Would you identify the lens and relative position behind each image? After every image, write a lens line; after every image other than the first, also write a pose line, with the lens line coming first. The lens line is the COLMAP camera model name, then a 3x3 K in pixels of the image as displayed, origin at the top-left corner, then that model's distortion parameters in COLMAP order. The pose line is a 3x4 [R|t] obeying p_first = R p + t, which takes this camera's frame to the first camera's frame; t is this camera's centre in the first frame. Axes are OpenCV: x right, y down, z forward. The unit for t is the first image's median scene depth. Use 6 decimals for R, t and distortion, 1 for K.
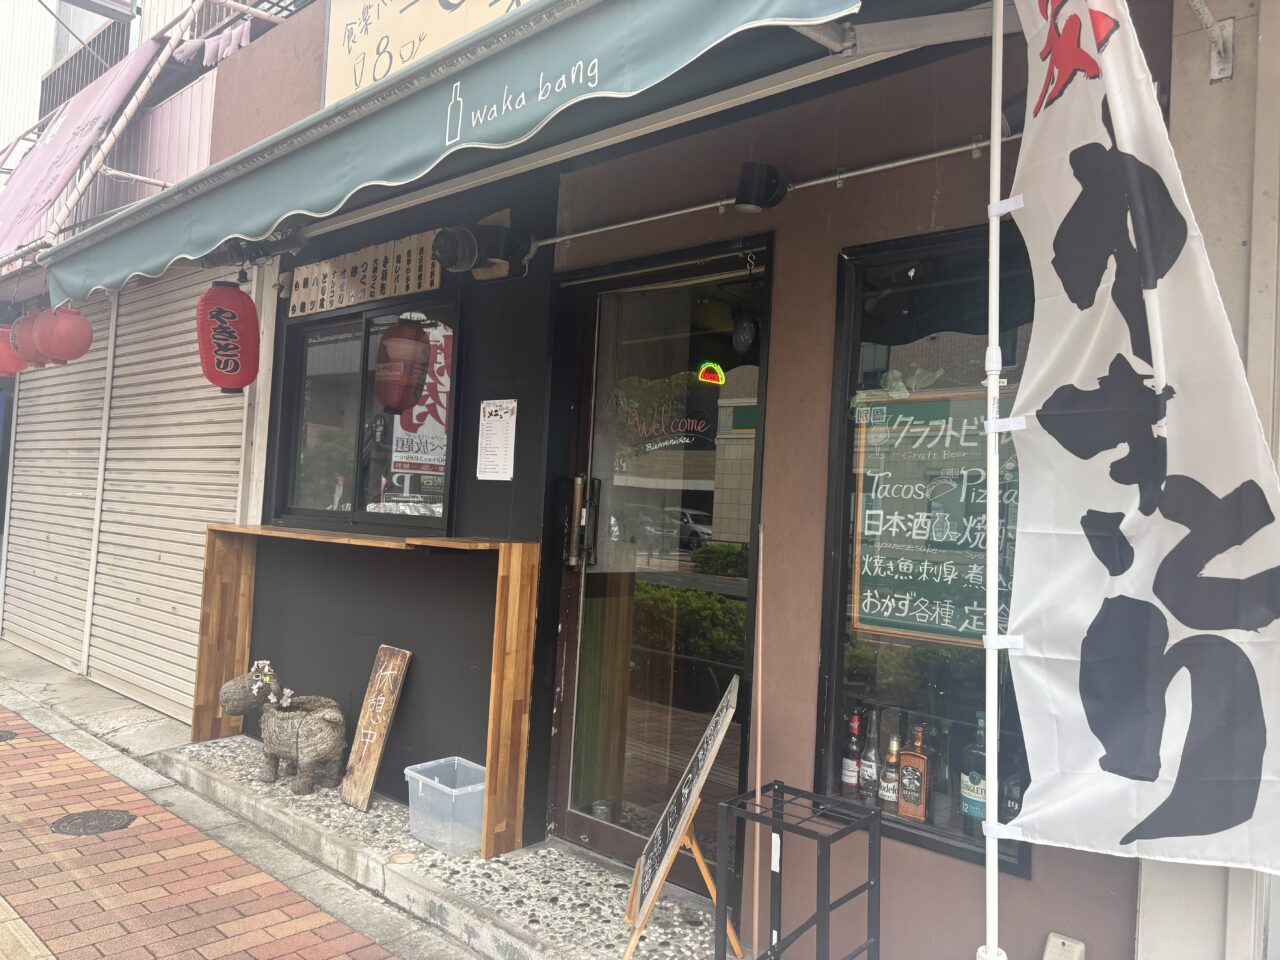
lens RADIAL K [[957.4, 0, 638.2], [0, 957.4, 479.0], [0, 0, 1]] dist [0.028458, -0.000944]
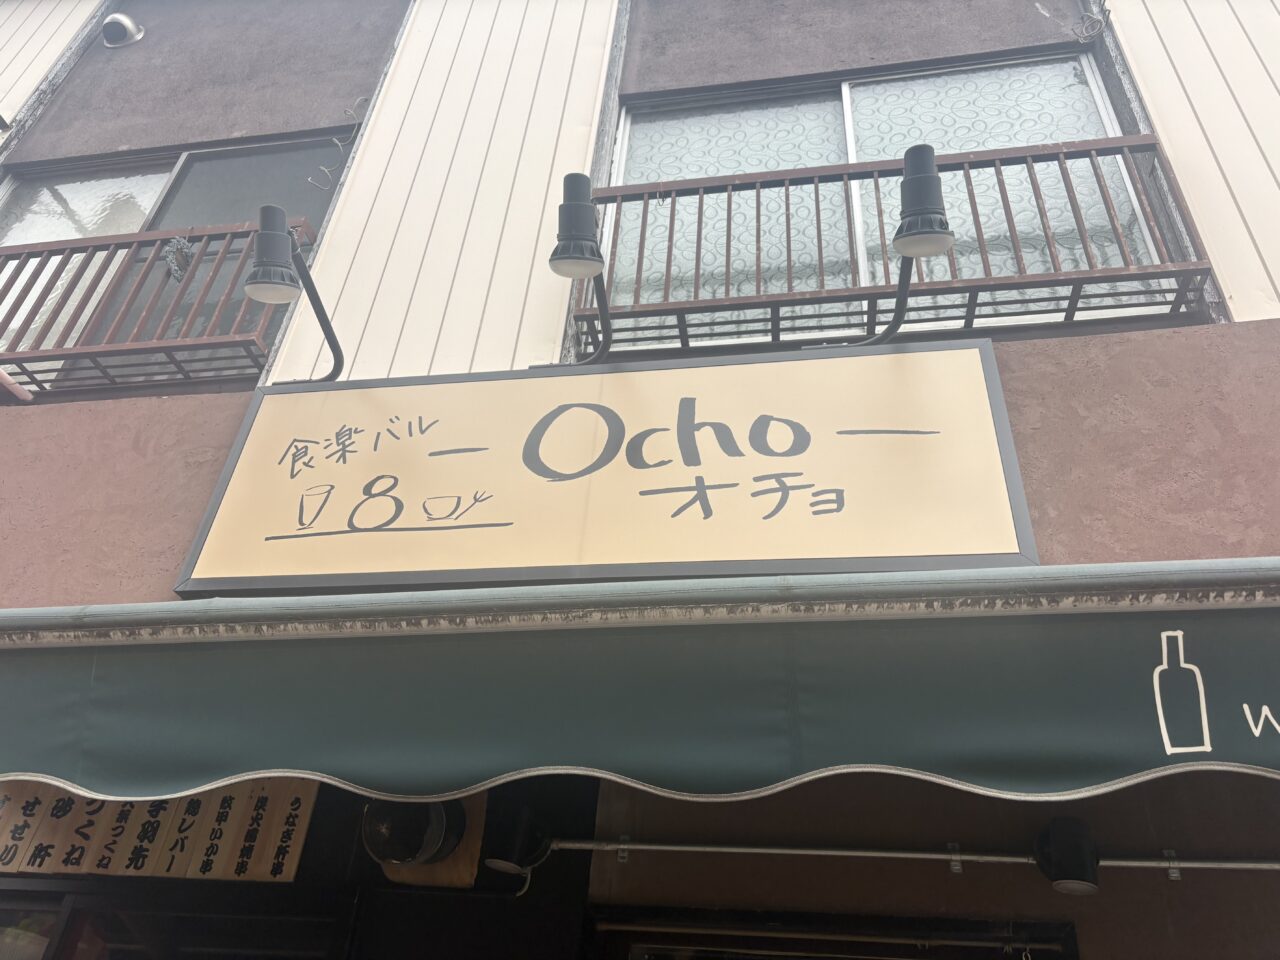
lens RADIAL K [[957.4, 0, 638.6], [0, 957.4, 482.5], [0, 0, 1]] dist [0.028458, -0.000944]
pose [[0.843876, 0.321241, 0.429741, -0.385758], [-0.046217, 0.841496, -0.538282, -0.112983], [-0.534544, 0.434382, 0.724966, 0.433714]]
